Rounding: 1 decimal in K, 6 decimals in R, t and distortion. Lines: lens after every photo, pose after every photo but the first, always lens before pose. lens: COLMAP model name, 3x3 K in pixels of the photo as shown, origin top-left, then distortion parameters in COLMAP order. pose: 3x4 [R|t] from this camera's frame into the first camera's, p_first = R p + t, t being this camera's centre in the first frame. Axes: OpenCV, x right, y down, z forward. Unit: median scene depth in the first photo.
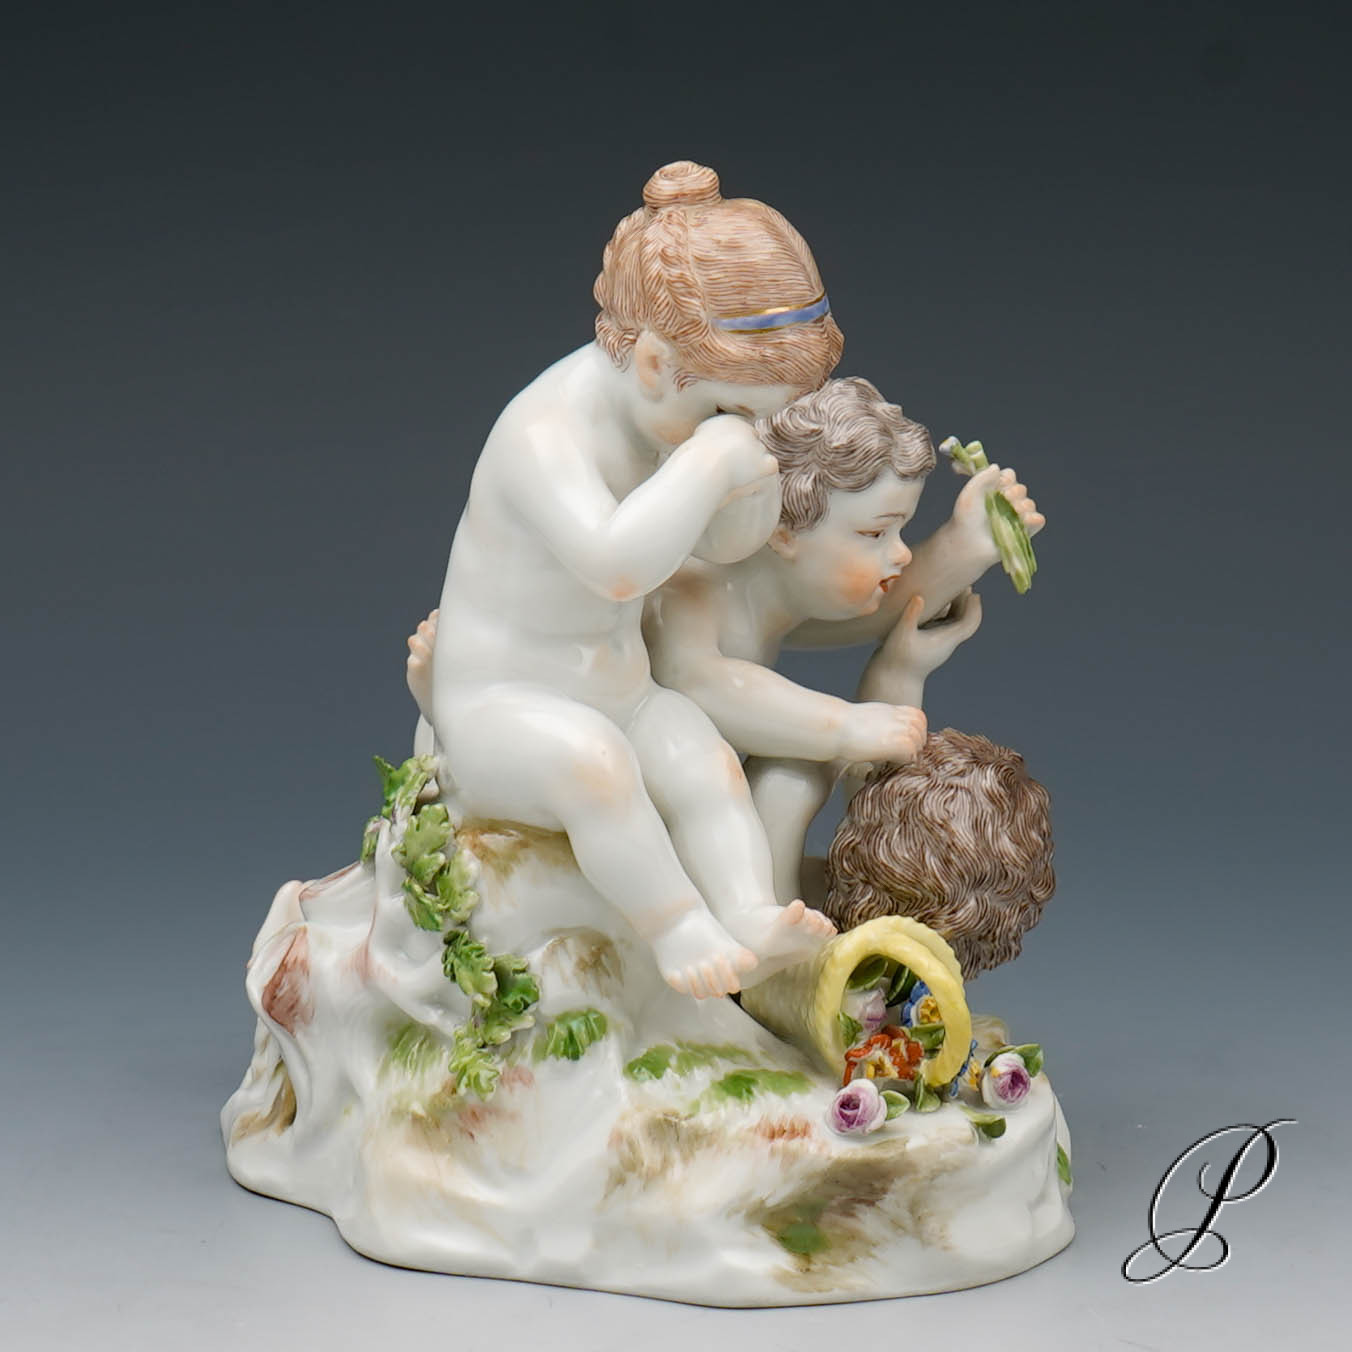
lens RADIAL K [[4683.0, 0, 682.4], [0, 4683.0, 677.5], [0, 0, 1]] dist [0.048391, 0.000000]
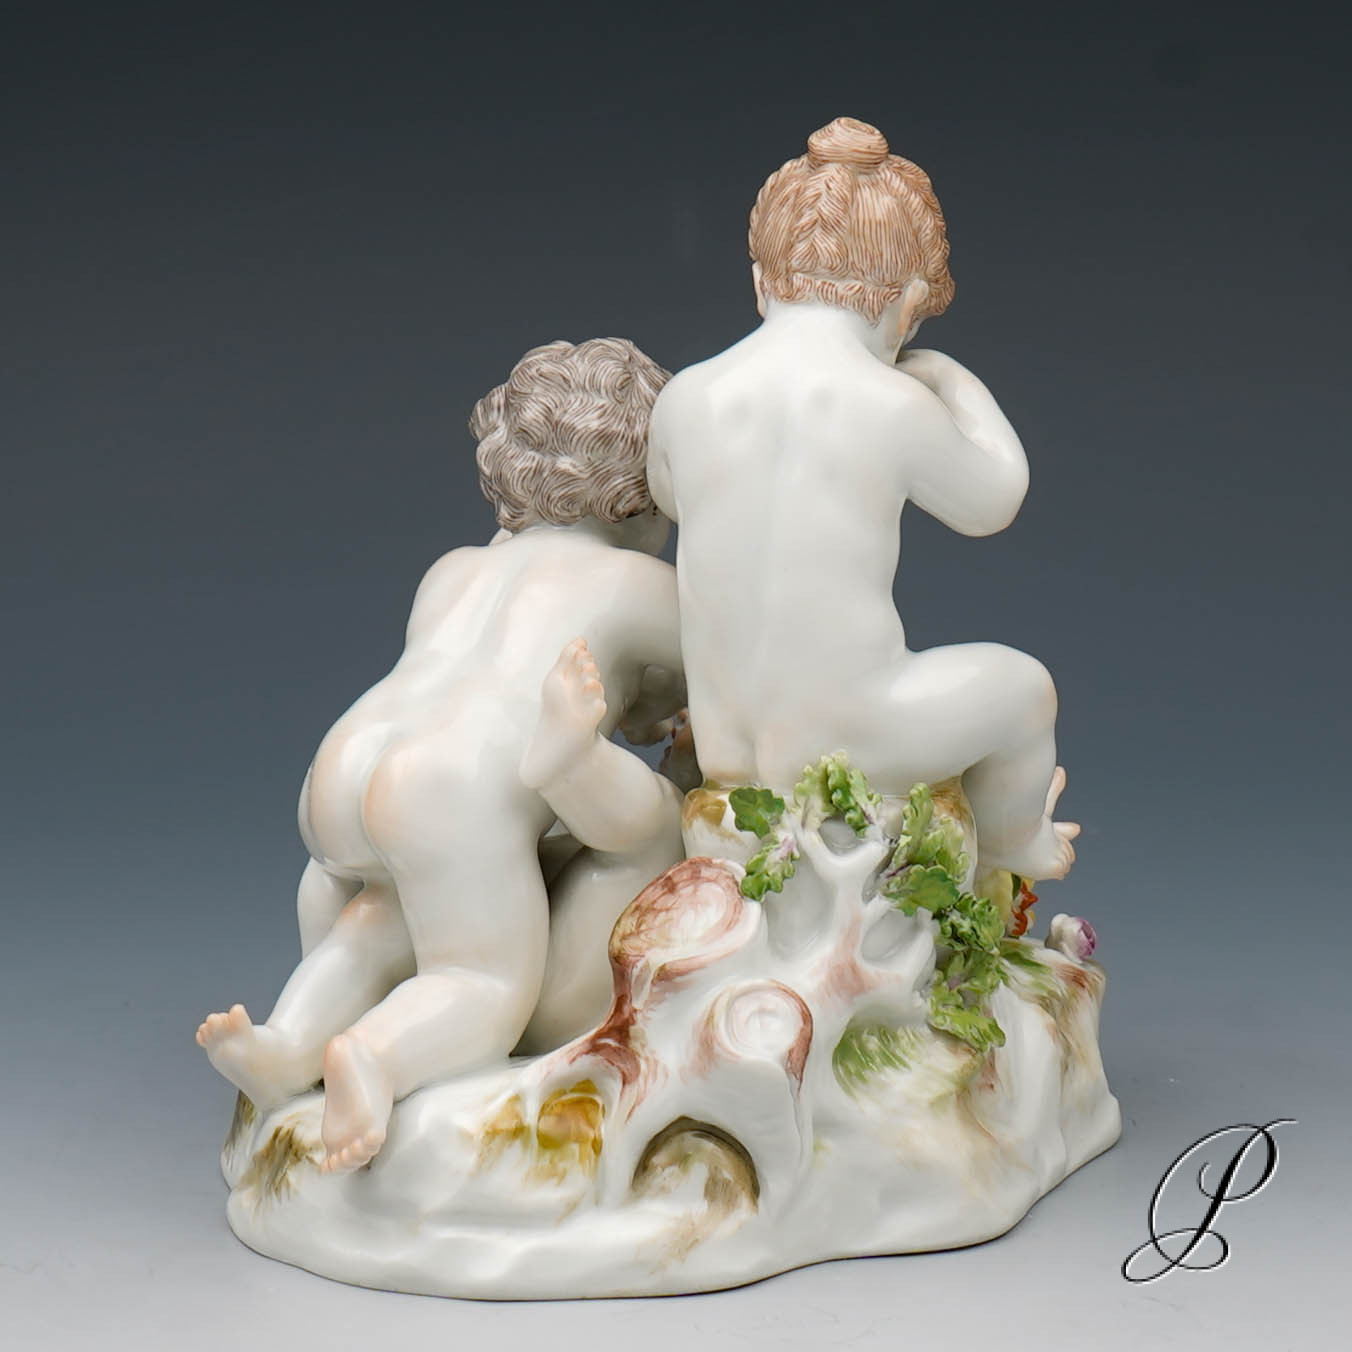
lens RADIAL K [[4683.0, 0, 679.2], [0, 4683.0, 681.5], [0, 0, 1]] dist [0.048391, 0.000000]
pose [[0.085175, -0.212373, 0.973469, -1.023686], [0.197109, 0.961302, 0.192472, -0.195809], [-0.976675, 0.175486, 0.123740, 0.930843]]
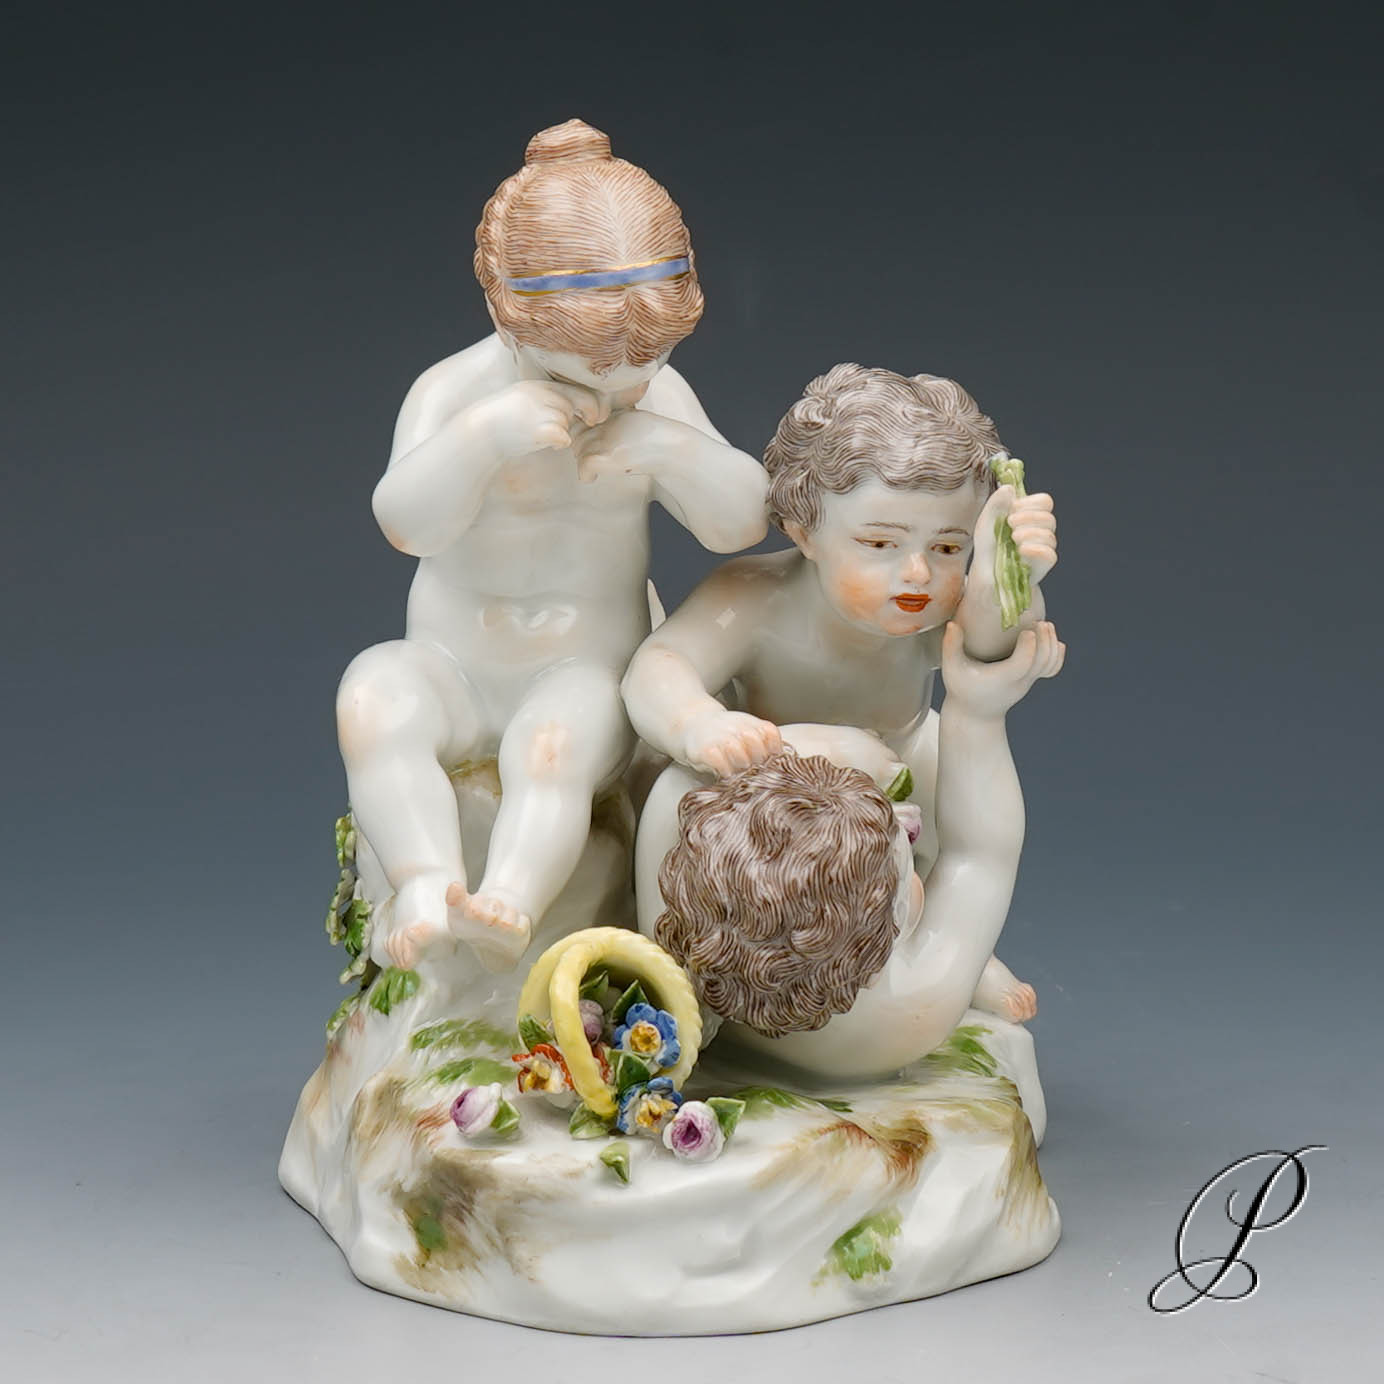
lens RADIAL K [[4793.9, 0, 685.8], [0, 4793.9, 621.7], [0, 0, 1]] dist [0.048391, 0.000000]
pose [[0.600014, 0.117802, -0.791268, 0.810159], [-0.146465, 0.988557, 0.036110, -0.046744], [0.786467, 0.094227, 0.610402, 0.423867]]
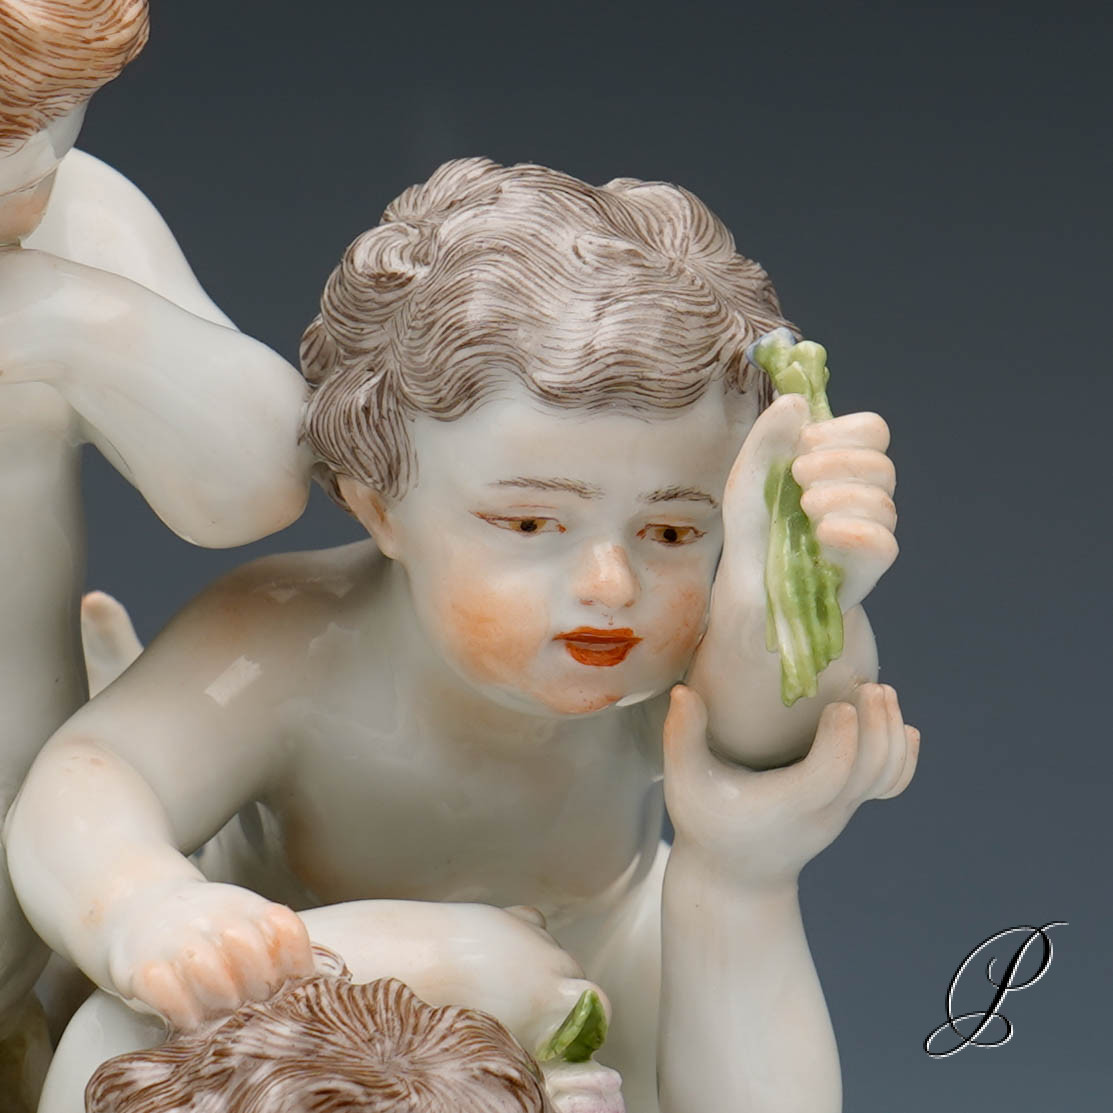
lens RADIAL K [[5055.3, 0, 556.8], [0, 5055.3, 550.3], [0, 0, 1]] dist [0.066120, 0.000000]
pose [[0.602116, 0.095955, -0.792621, 0.444020], [-0.137437, 0.990389, 0.015492, -0.038263], [0.786490, 0.099608, 0.609517, 0.758531]]
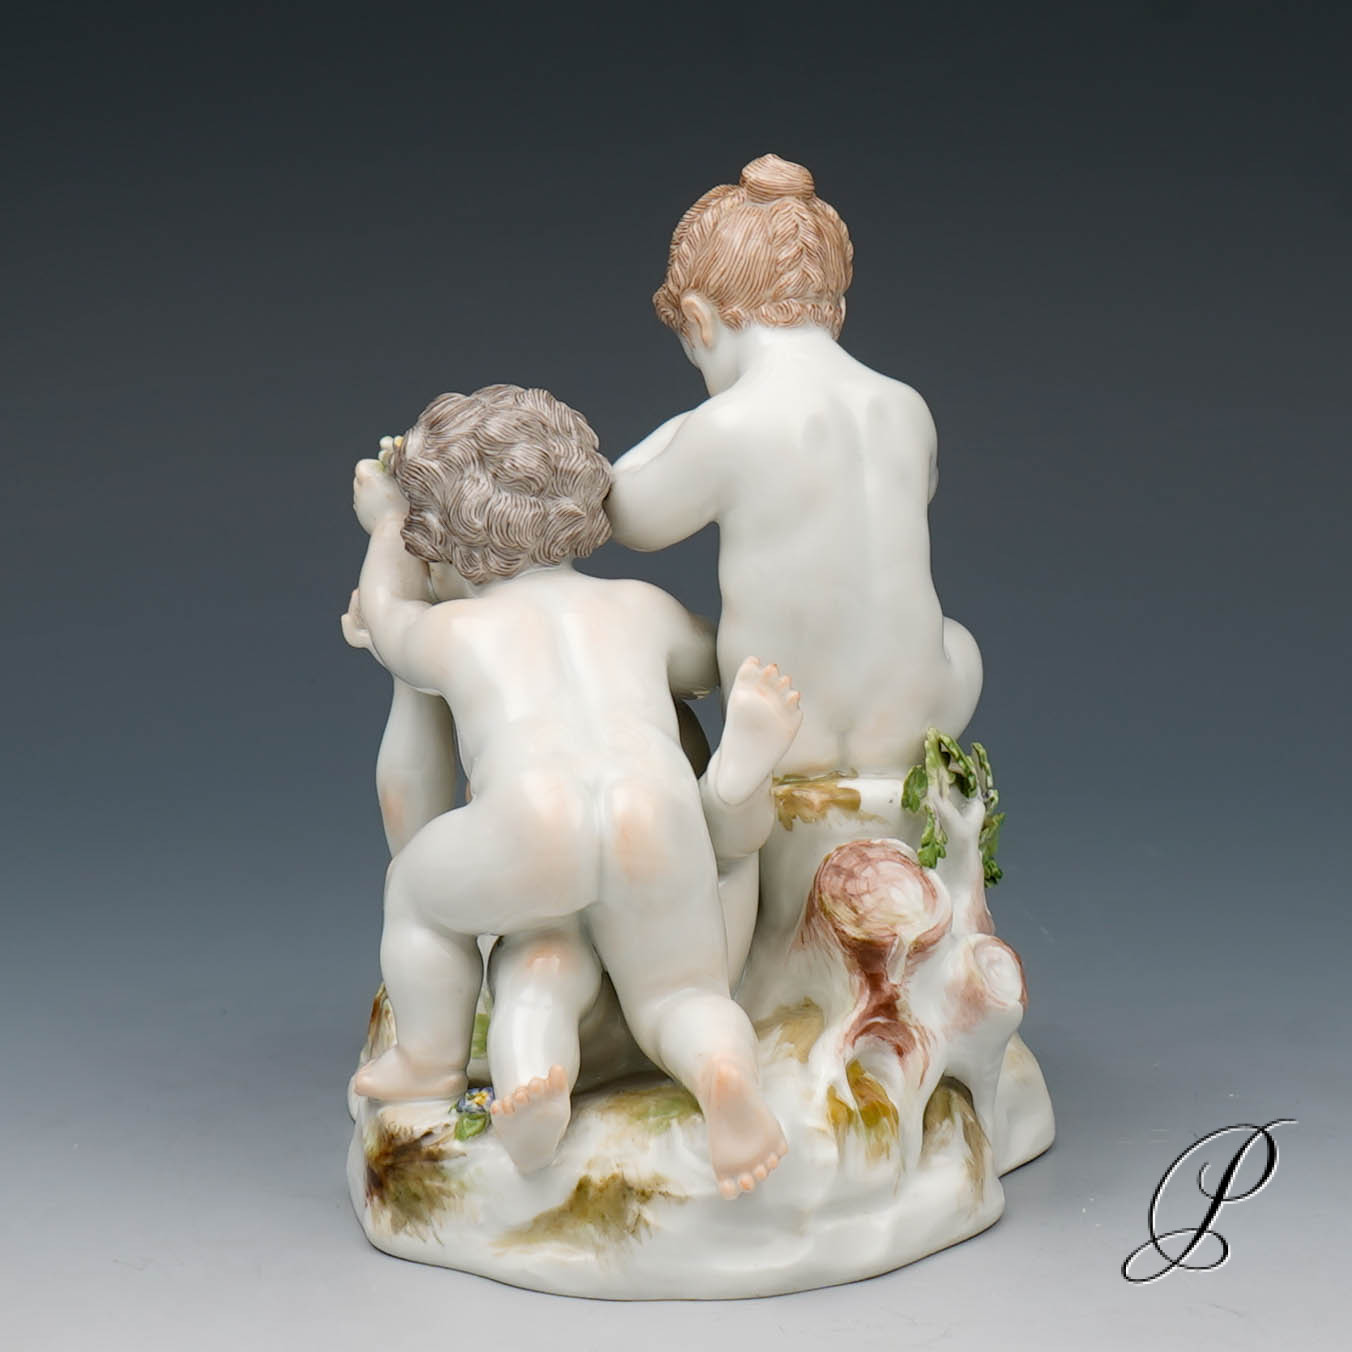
lens RADIAL K [[4683.0, 0, 675.1], [0, 4683.0, 674.8], [0, 0, 1]] dist [0.048391, 0.000000]
pose [[-0.667556, -0.155090, 0.728228, -0.809378], [0.138496, 0.935131, 0.326111, -0.359221], [-0.731565, 0.318554, -0.602773, 1.722972]]
